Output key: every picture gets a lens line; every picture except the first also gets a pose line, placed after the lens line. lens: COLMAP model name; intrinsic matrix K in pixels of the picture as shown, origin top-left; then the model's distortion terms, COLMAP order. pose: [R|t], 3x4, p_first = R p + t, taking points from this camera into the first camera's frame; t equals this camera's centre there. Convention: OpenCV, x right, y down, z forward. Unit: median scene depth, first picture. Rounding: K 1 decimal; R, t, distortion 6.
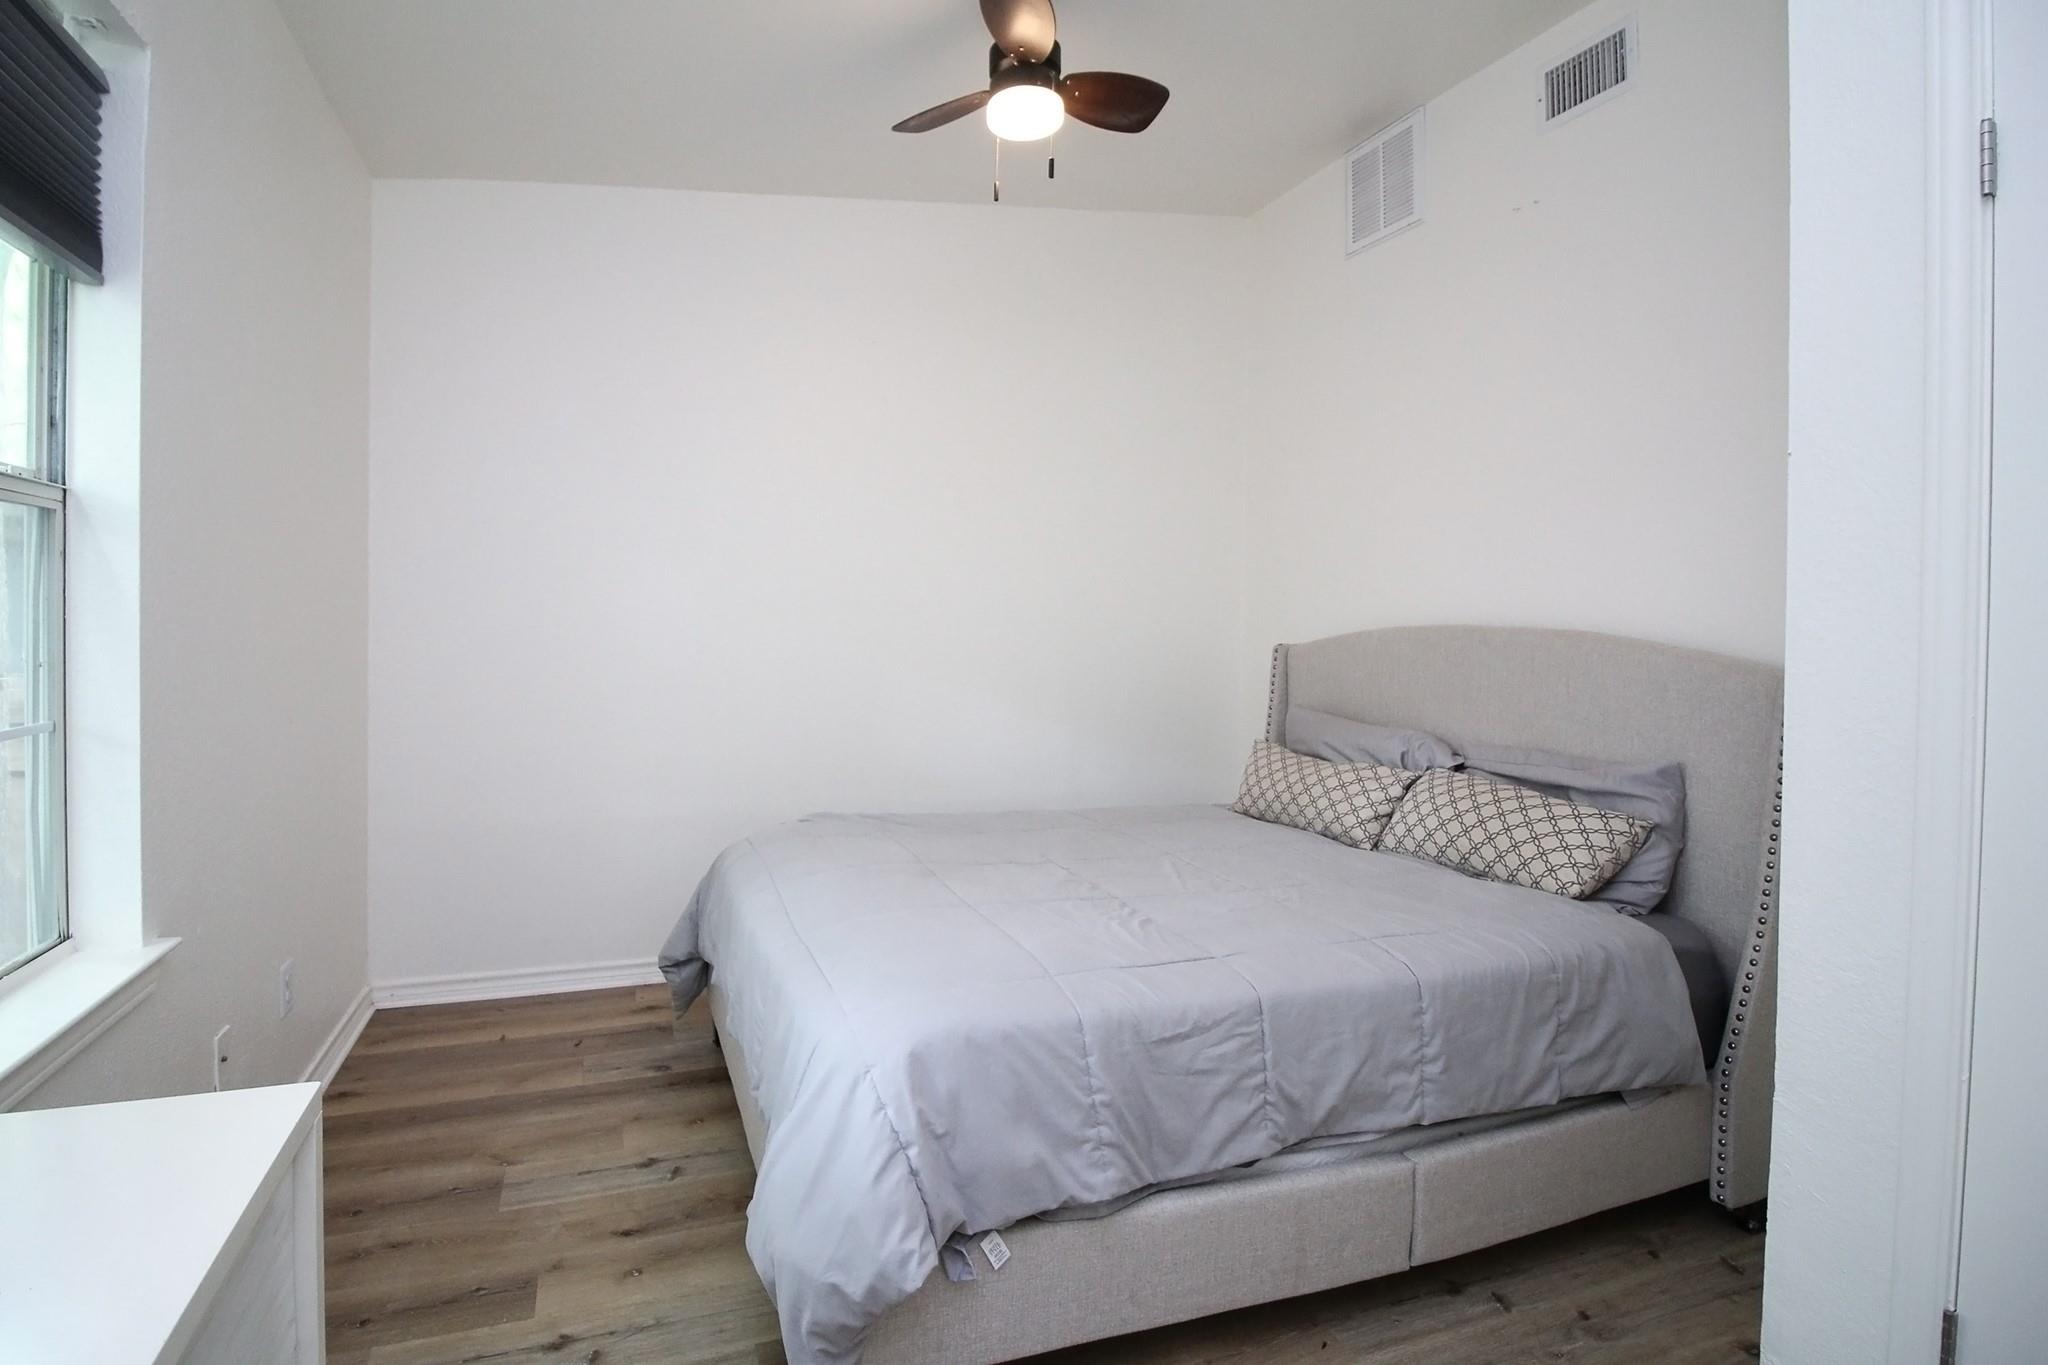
lens RADIAL K [[1030.7, 0, 1019.6], [0, 1030.7, 614.5], [0, 0, 1]] dist [-0.025901, -0.000769]
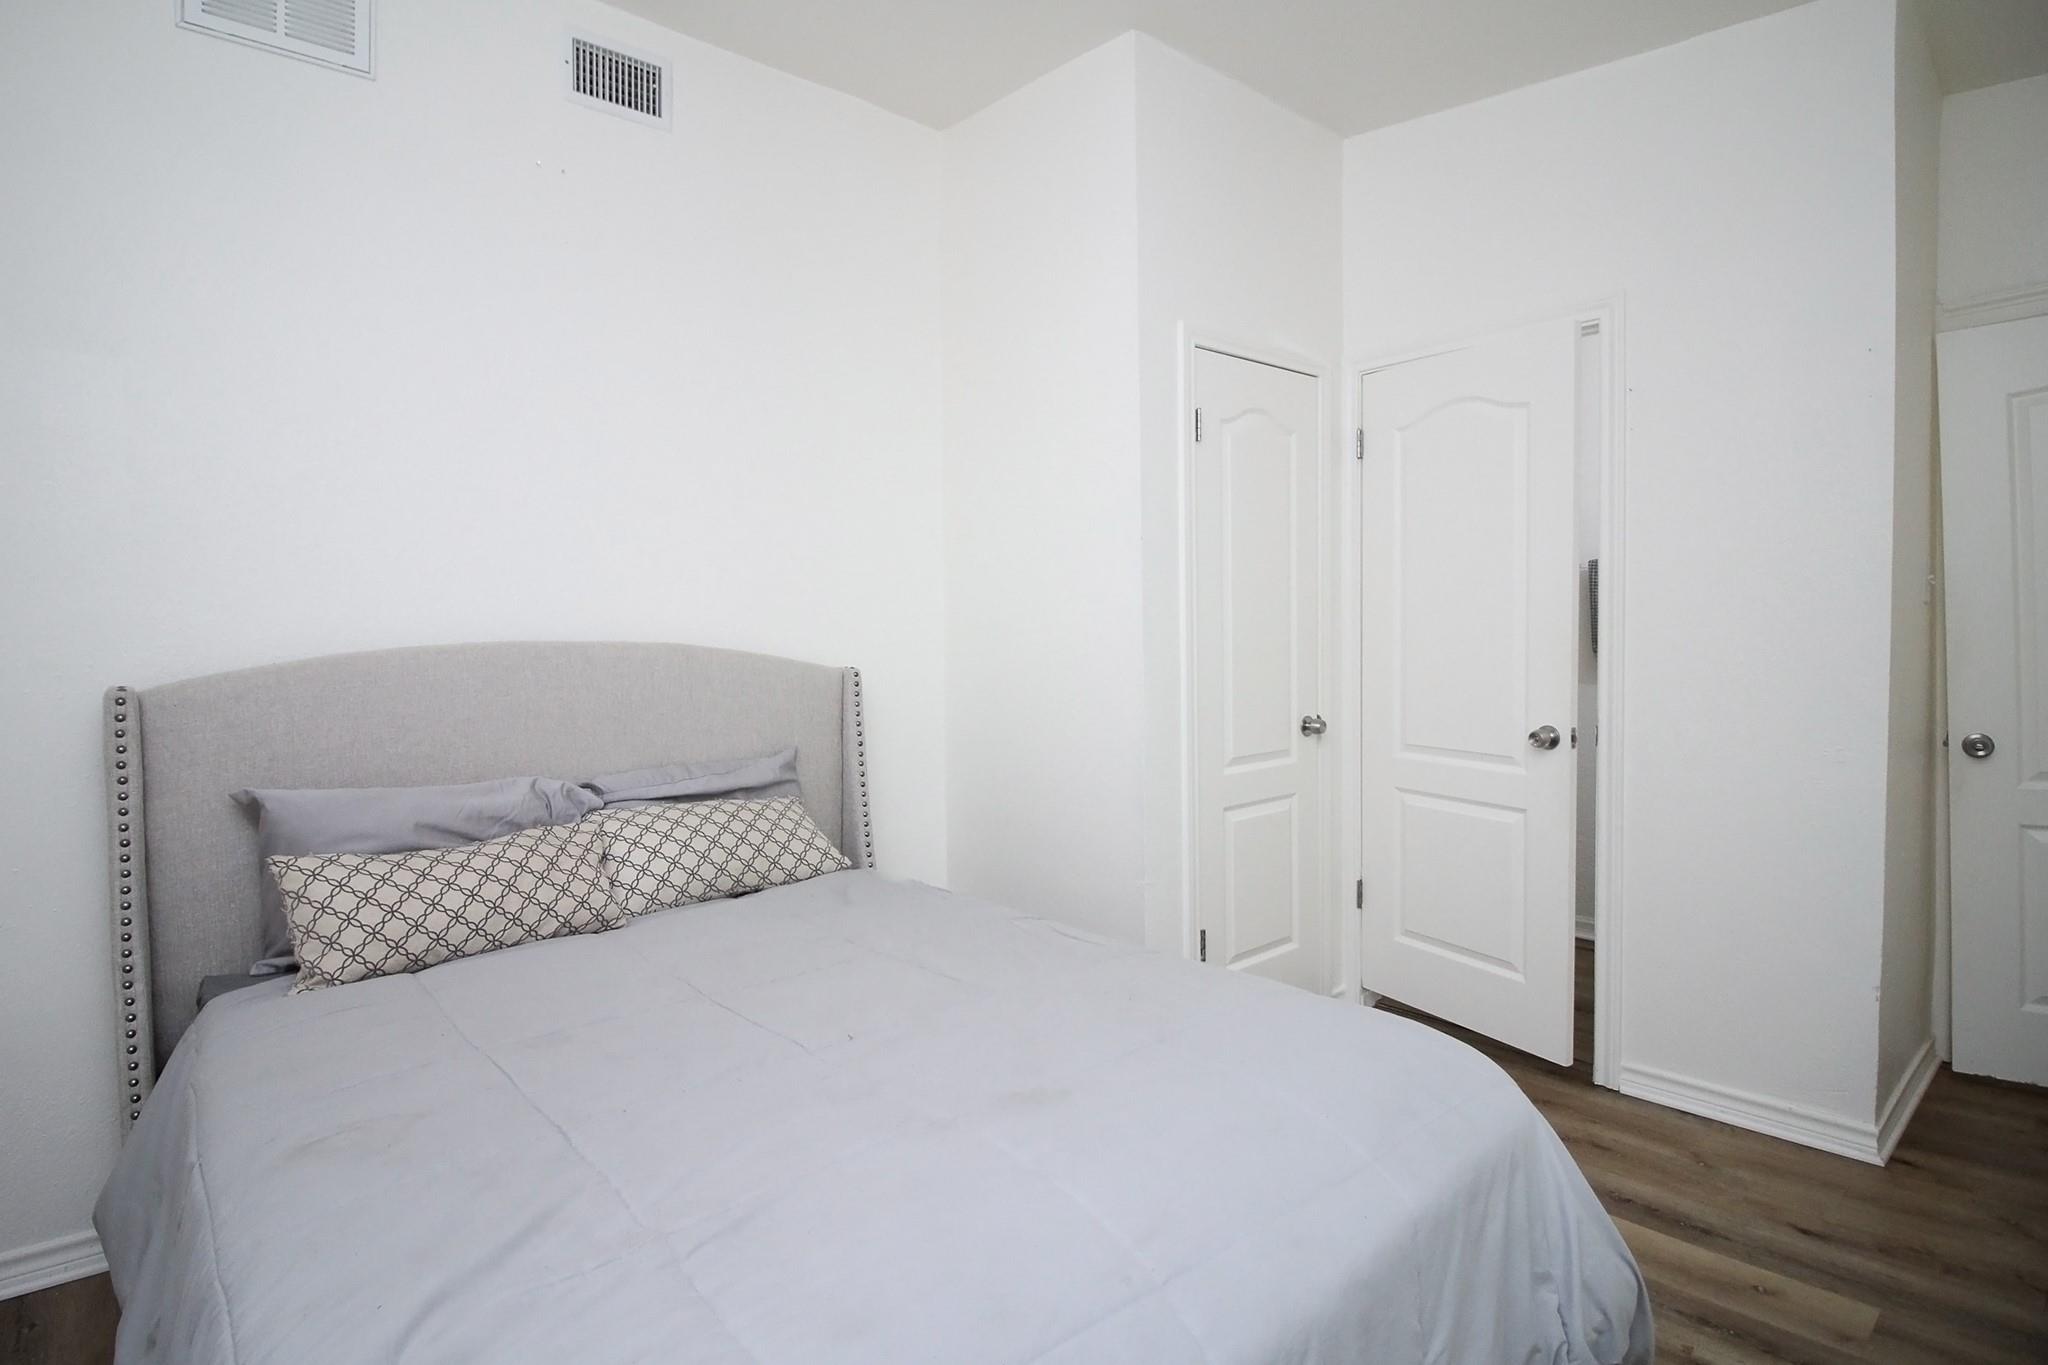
lens RADIAL K [[1030.7, 0, 1019.6], [0, 1030.7, 614.5], [0, 0, 1]] dist [-0.025901, -0.000769]
pose [[-0.335235, -0.007618, 0.942104, -0.471183], [-0.001673, 0.999971, 0.007491, -0.017217], [-0.942133, 0.000935, -0.335238, 0.897120]]
